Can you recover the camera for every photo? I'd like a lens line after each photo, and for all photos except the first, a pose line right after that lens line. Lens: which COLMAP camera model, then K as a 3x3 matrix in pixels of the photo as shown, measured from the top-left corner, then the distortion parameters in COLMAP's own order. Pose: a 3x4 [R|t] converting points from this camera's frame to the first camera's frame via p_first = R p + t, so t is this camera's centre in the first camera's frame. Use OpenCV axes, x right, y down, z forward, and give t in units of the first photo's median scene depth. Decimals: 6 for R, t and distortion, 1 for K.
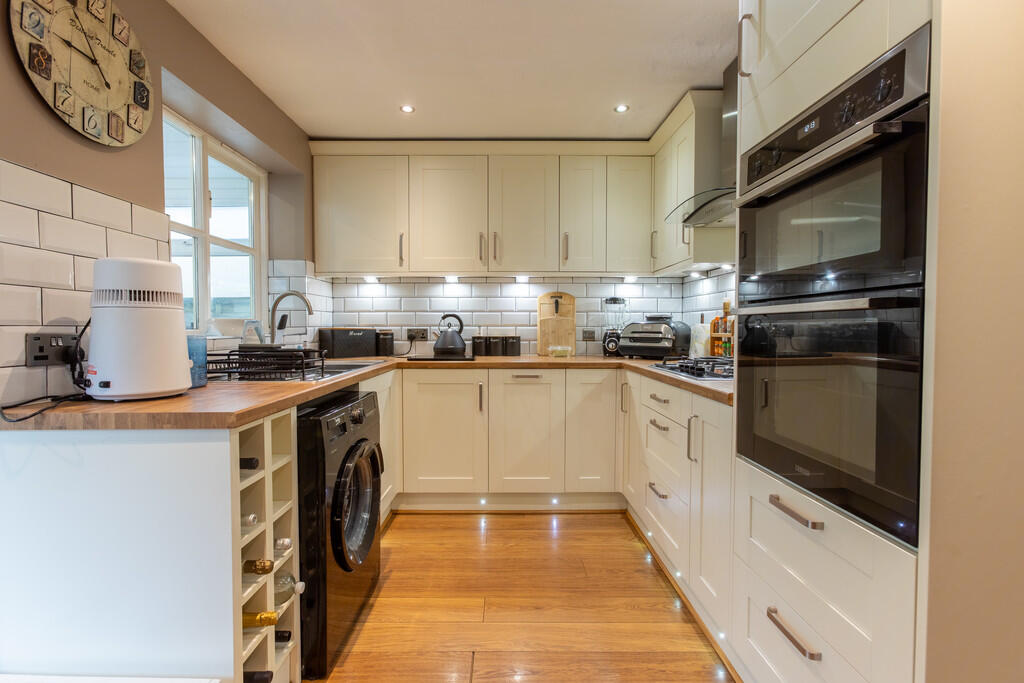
lens RADIAL K [[472.1, 0, 505.0], [0, 472.1, 342.0], [0, 0, 1]] dist [-0.002151, 0.000855]
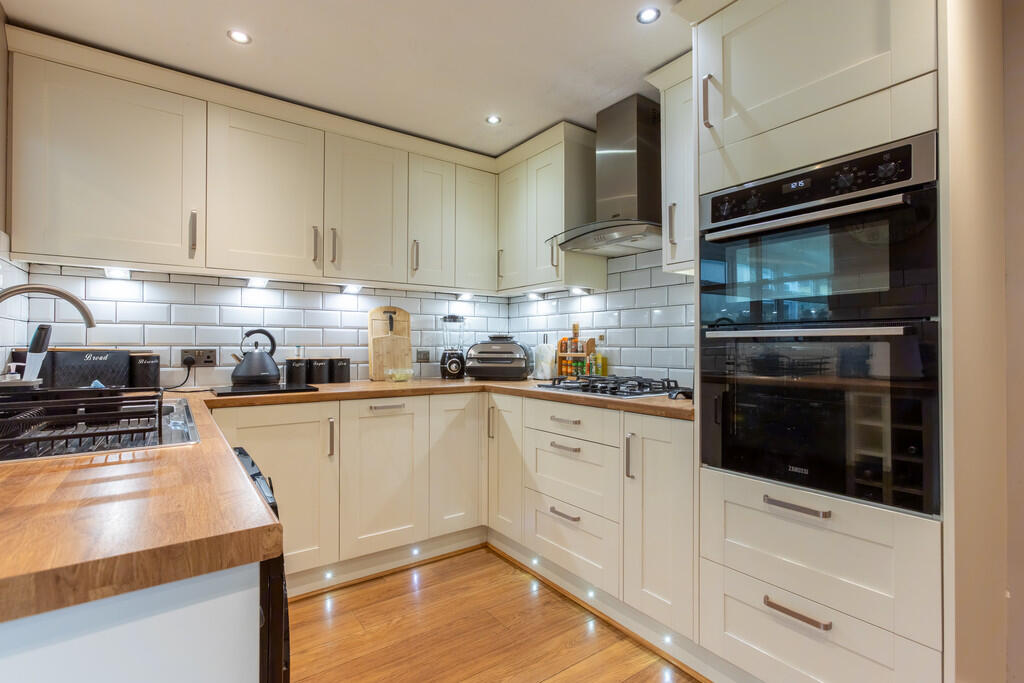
lens RADIAL K [[487.8, 0, 512.0], [0, 487.8, 341.5], [0, 0, 1]] dist [-0.002244, 0.000111]
pose [[0.807791, 0.006177, 0.589436, -0.255669], [0.017255, 0.999269, -0.034118, -0.008094], [-0.589216, 0.037731, 0.807094, 0.162197]]
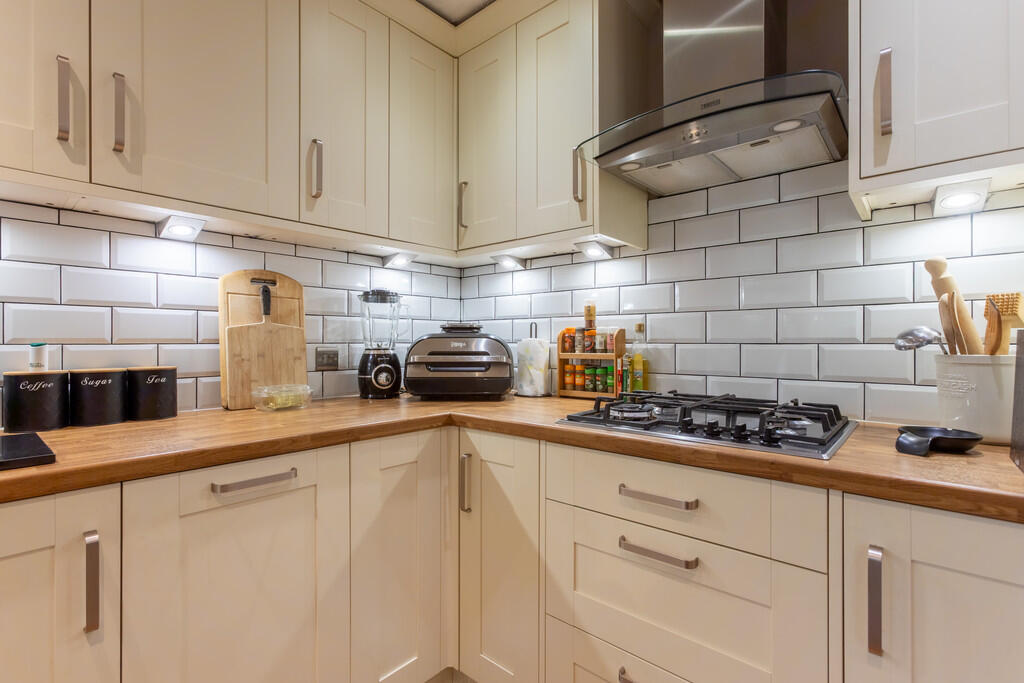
lens RADIAL K [[472.1, 0, 505.0], [0, 472.1, 342.0], [0, 0, 1]] dist [-0.002151, 0.000855]
pose [[0.664263, -0.003135, 0.747493, -0.089762], [0.025461, 0.999506, -0.018434, -0.021274], [-0.747065, 0.031277, 0.664014, 0.551950]]
